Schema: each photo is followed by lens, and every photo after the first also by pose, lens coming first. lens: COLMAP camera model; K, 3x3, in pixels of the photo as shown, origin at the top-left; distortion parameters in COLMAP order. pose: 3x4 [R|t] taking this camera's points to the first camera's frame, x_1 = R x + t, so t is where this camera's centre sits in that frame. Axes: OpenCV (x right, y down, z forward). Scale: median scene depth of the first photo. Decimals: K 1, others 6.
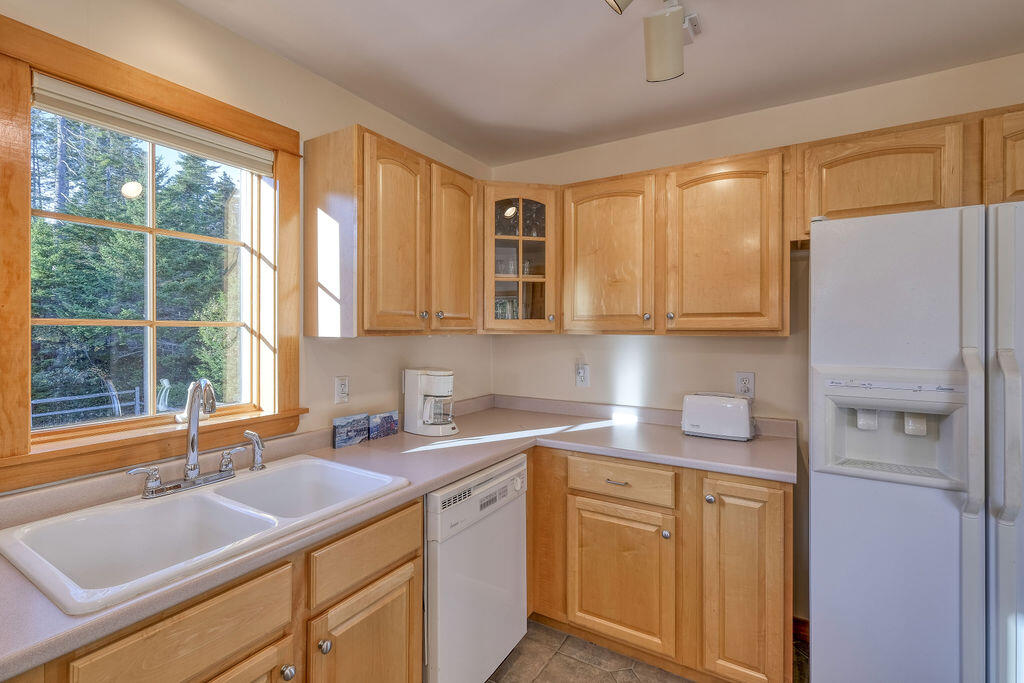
lens RADIAL K [[458.5, 0, 513.7], [0, 458.5, 336.2], [0, 0, 1]] dist [0.001368, 0.000188]
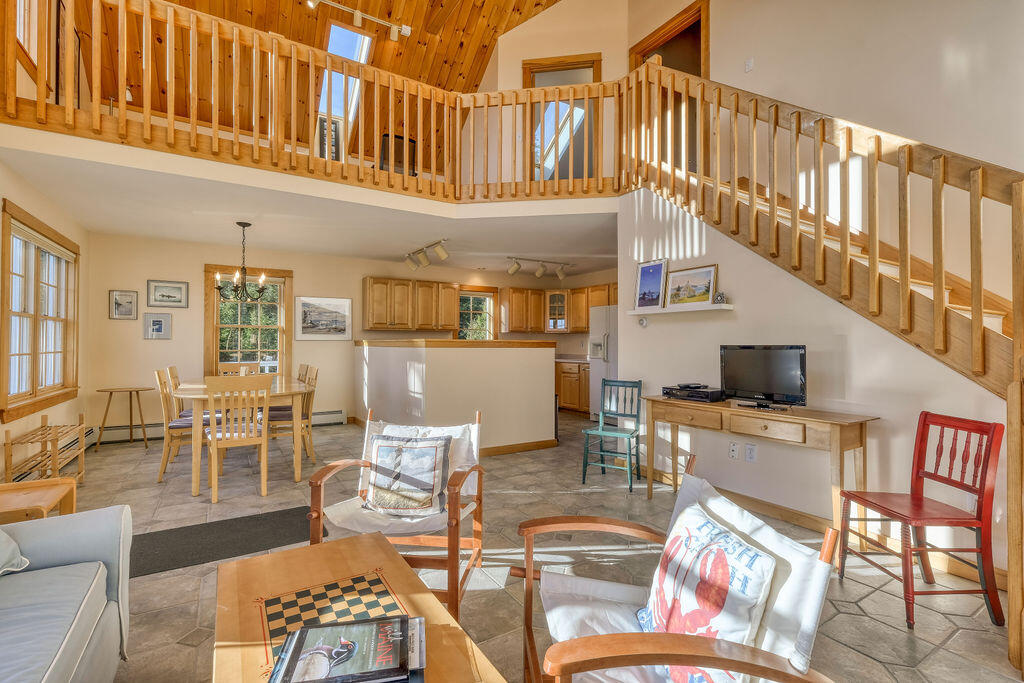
lens RADIAL K [[458.5, 0, 515.4], [0, 458.5, 341.3], [0, 0, 1]] dist [0.001368, 0.000188]
pose [[0.892819, -0.004294, -0.450396, 1.700895], [-0.000380, 0.999947, -0.010287, 0.124519], [0.450416, 0.009356, 0.892770, -2.913828]]
